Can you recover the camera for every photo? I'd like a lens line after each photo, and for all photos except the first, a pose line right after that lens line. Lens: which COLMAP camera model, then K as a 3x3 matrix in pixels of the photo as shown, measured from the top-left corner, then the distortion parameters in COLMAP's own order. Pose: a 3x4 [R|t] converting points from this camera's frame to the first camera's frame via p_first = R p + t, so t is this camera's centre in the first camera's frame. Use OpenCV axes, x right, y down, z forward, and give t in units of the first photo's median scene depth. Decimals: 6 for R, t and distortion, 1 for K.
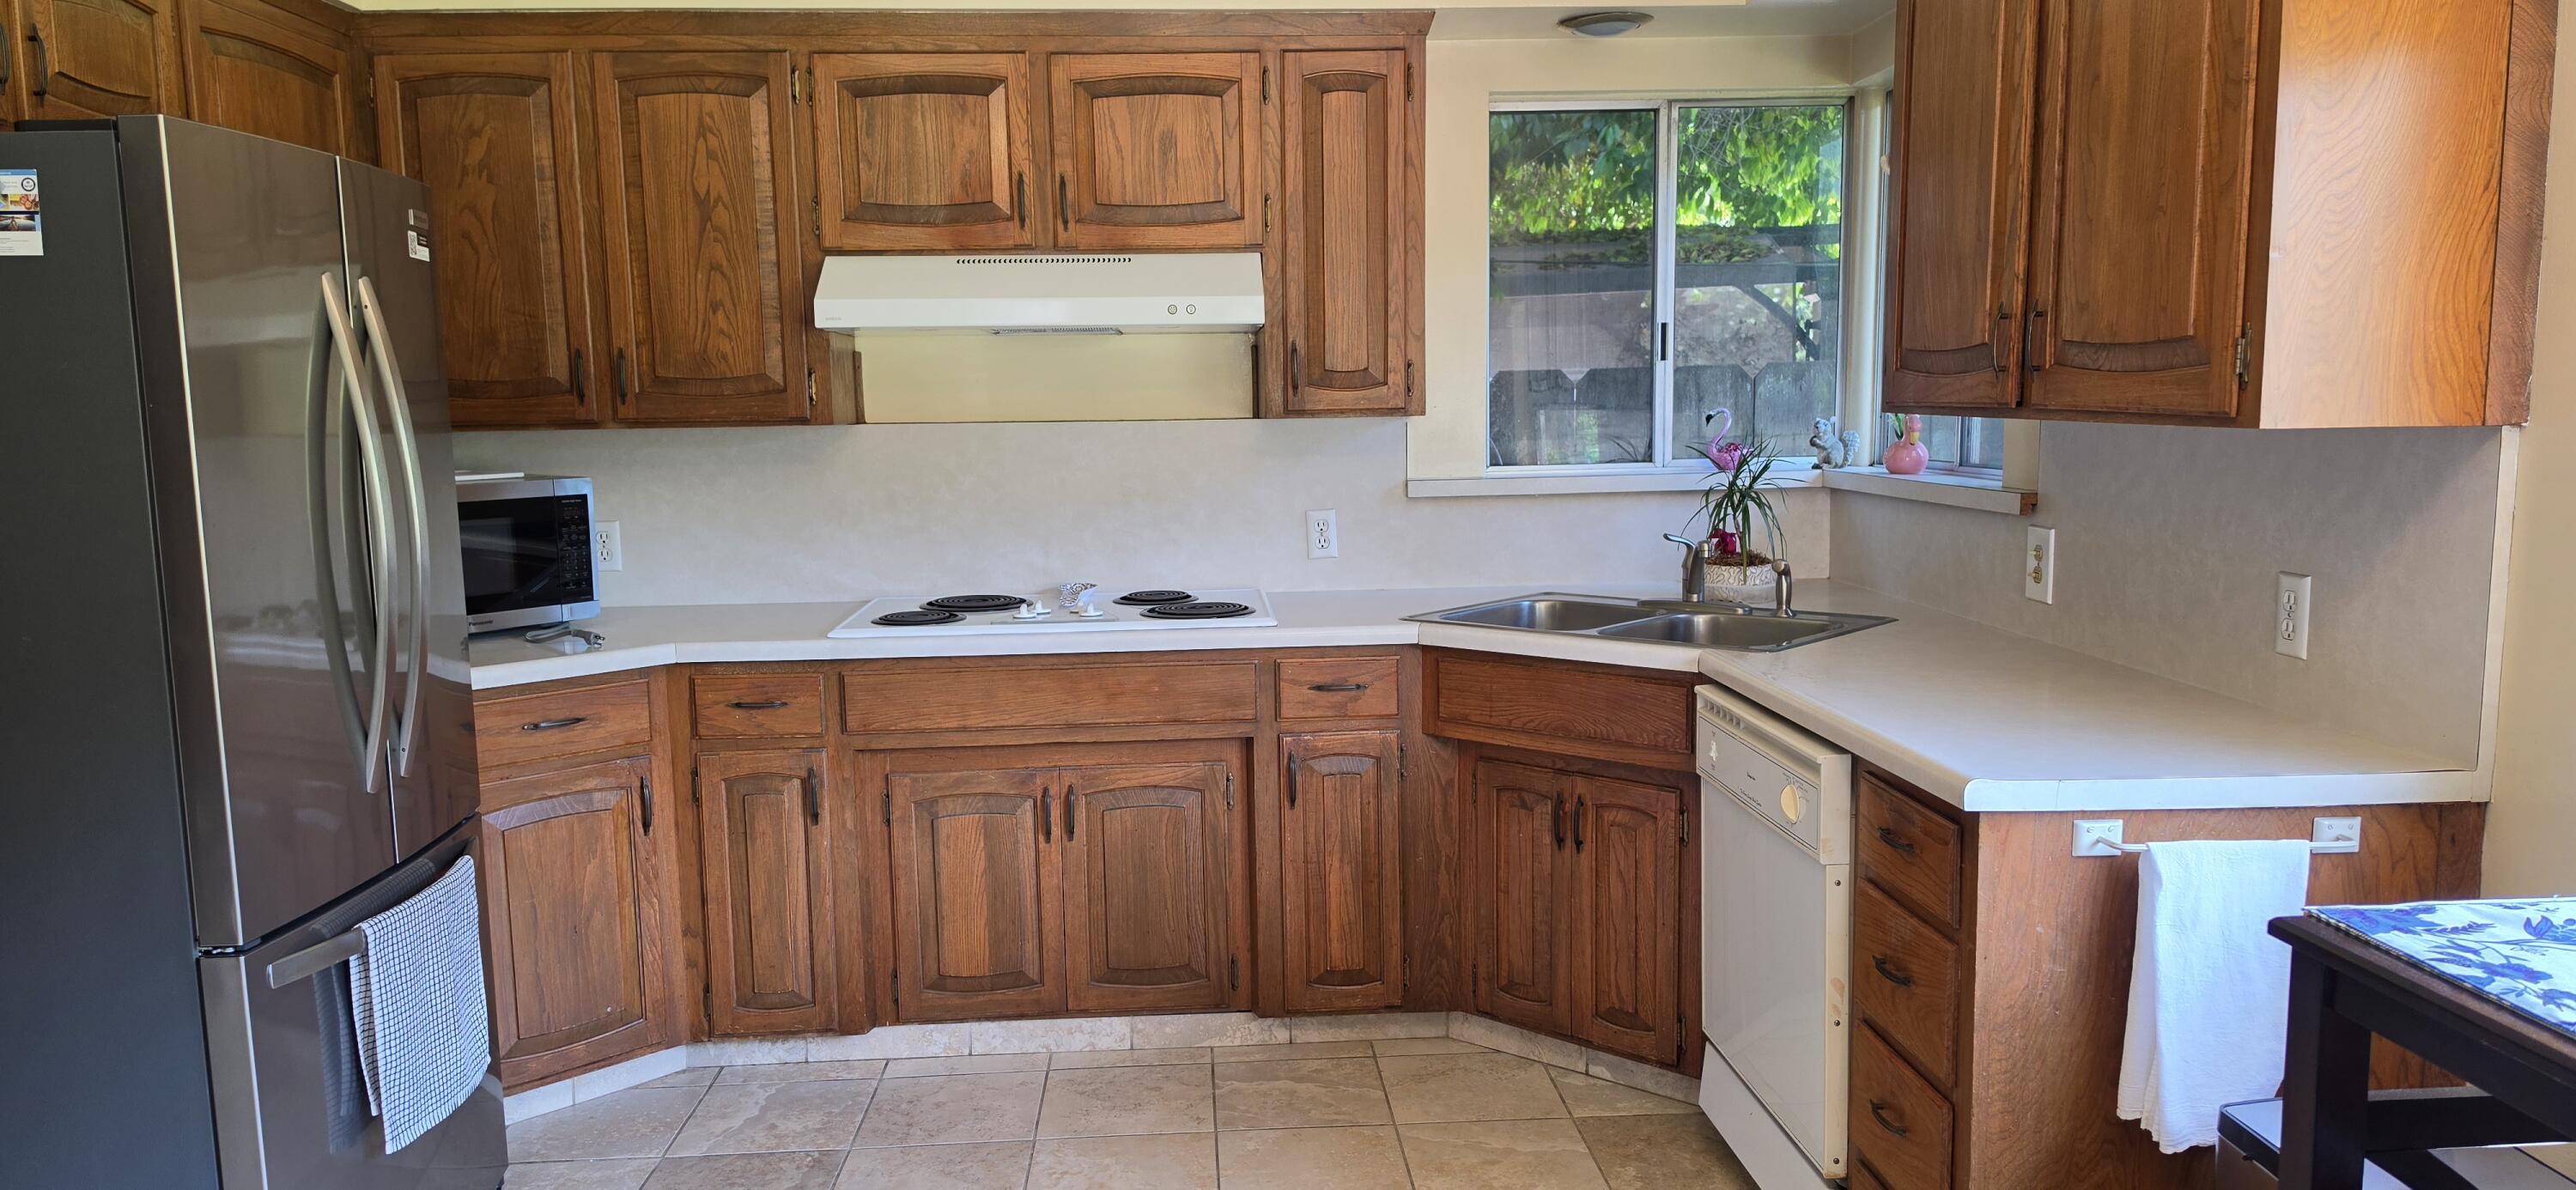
lens RADIAL K [[1784.9, 0, 1283.1], [0, 1784.9, 611.8], [0, 0, 1]] dist [0.103650, -0.151083]
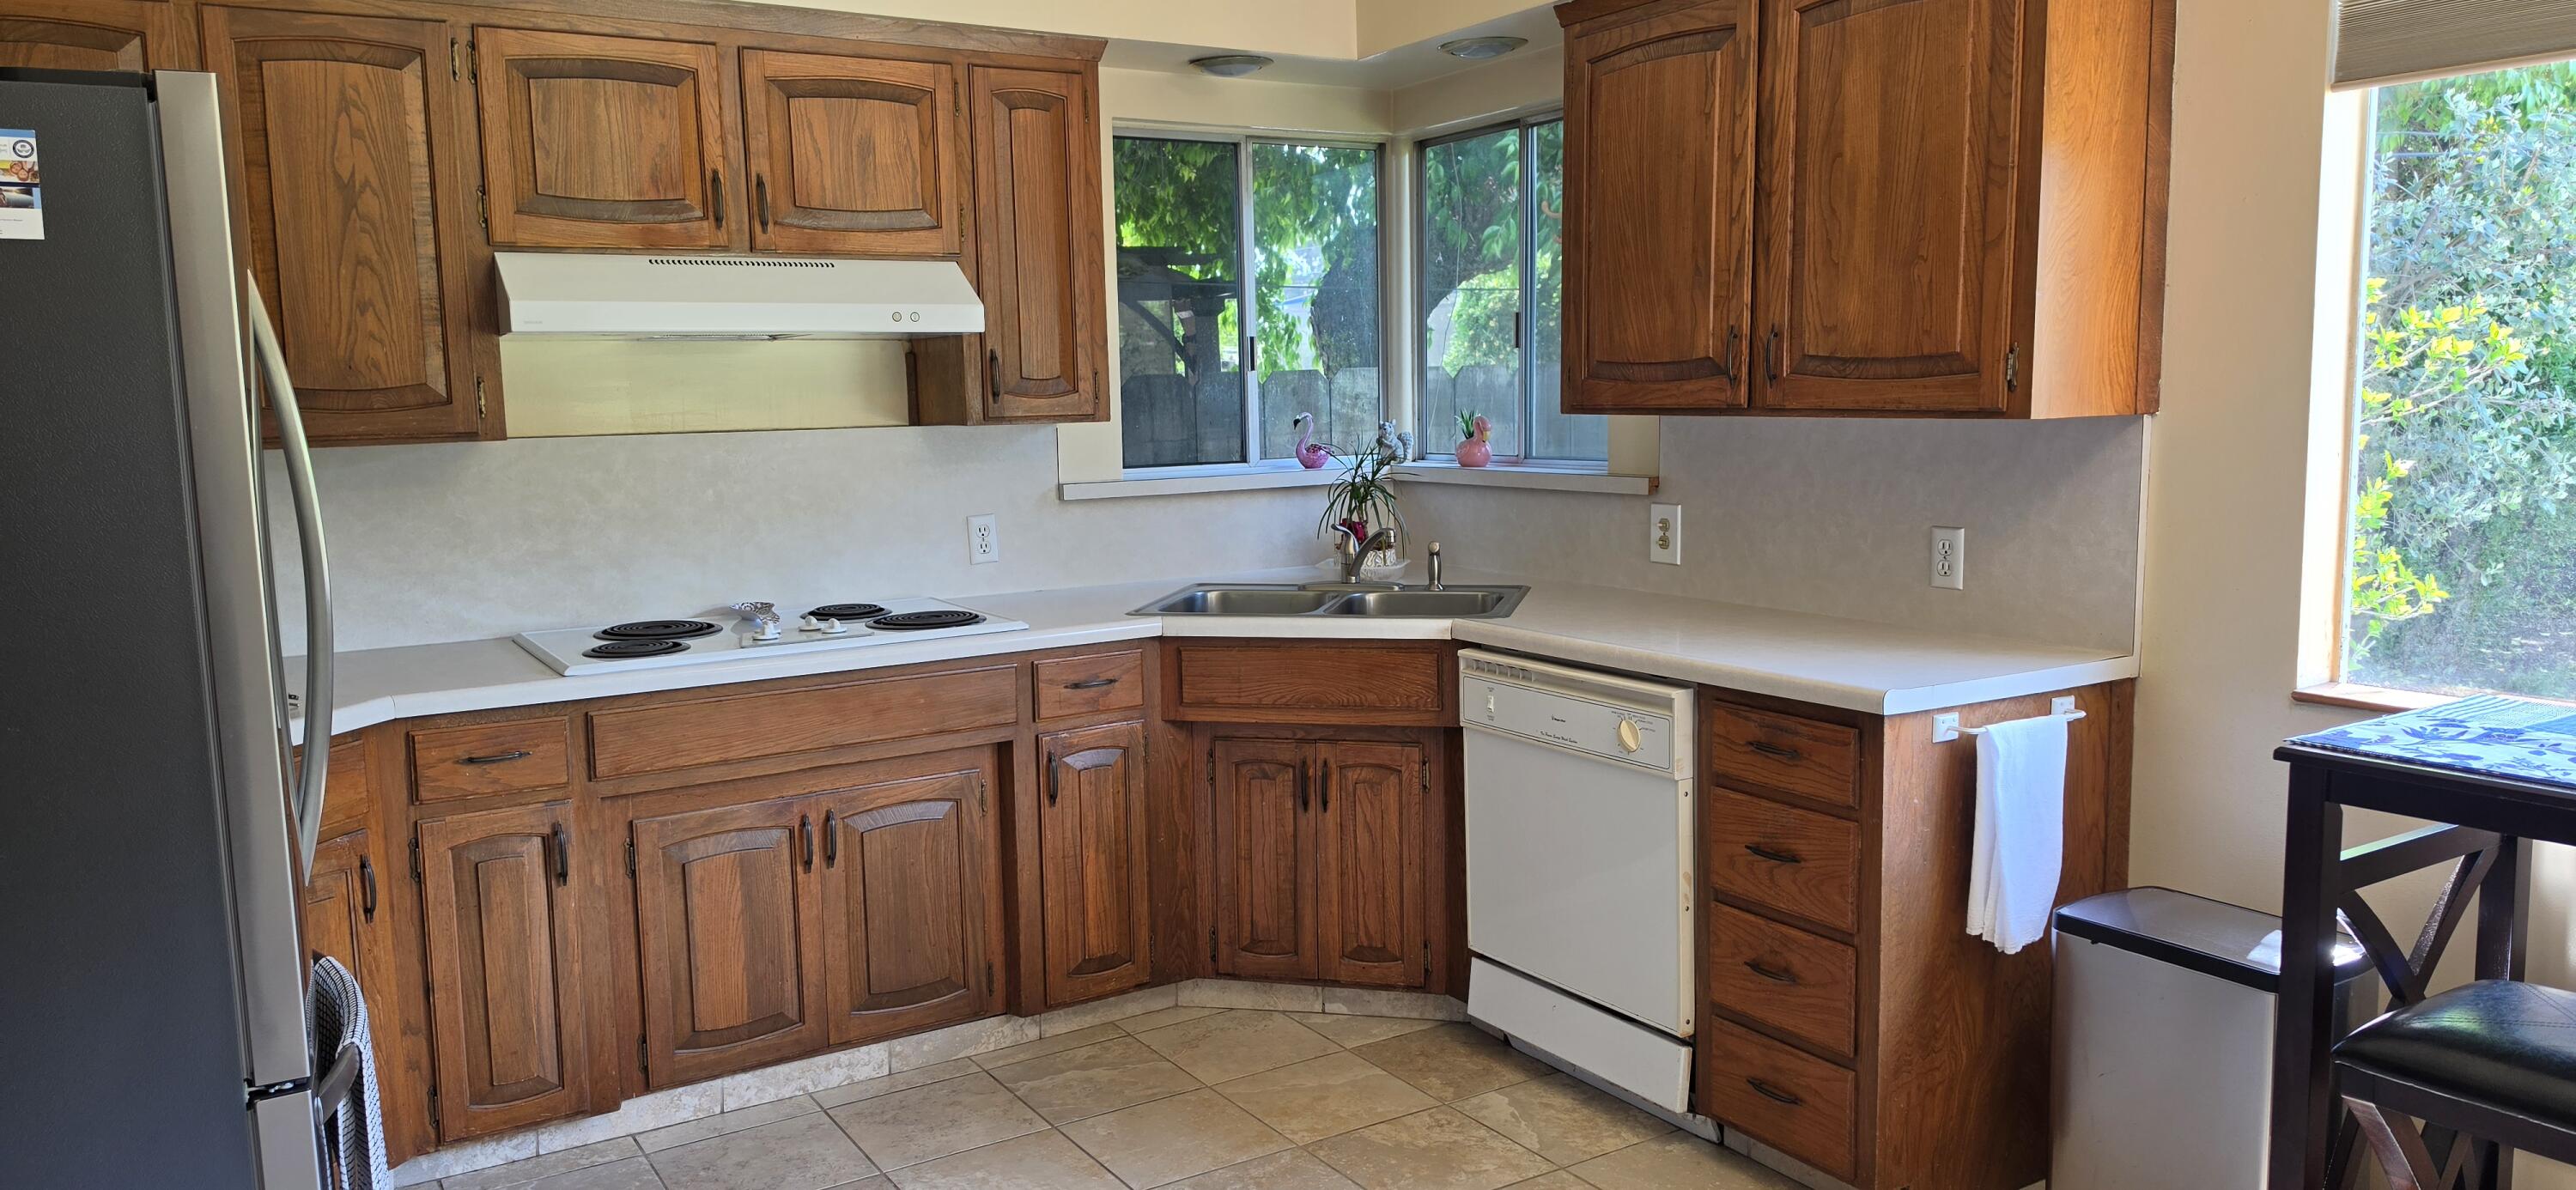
lens RADIAL K [[1767.2, 0, 1272.1], [0, 1767.2, 588.5], [0, 0, 1]] dist [0.095634, -0.168966]
pose [[0.878845, -0.058517, 0.473505, -0.356594], [0.066105, 0.997812, 0.000618, -0.006354], [-0.472505, 0.030758, 0.880791, 0.043495]]
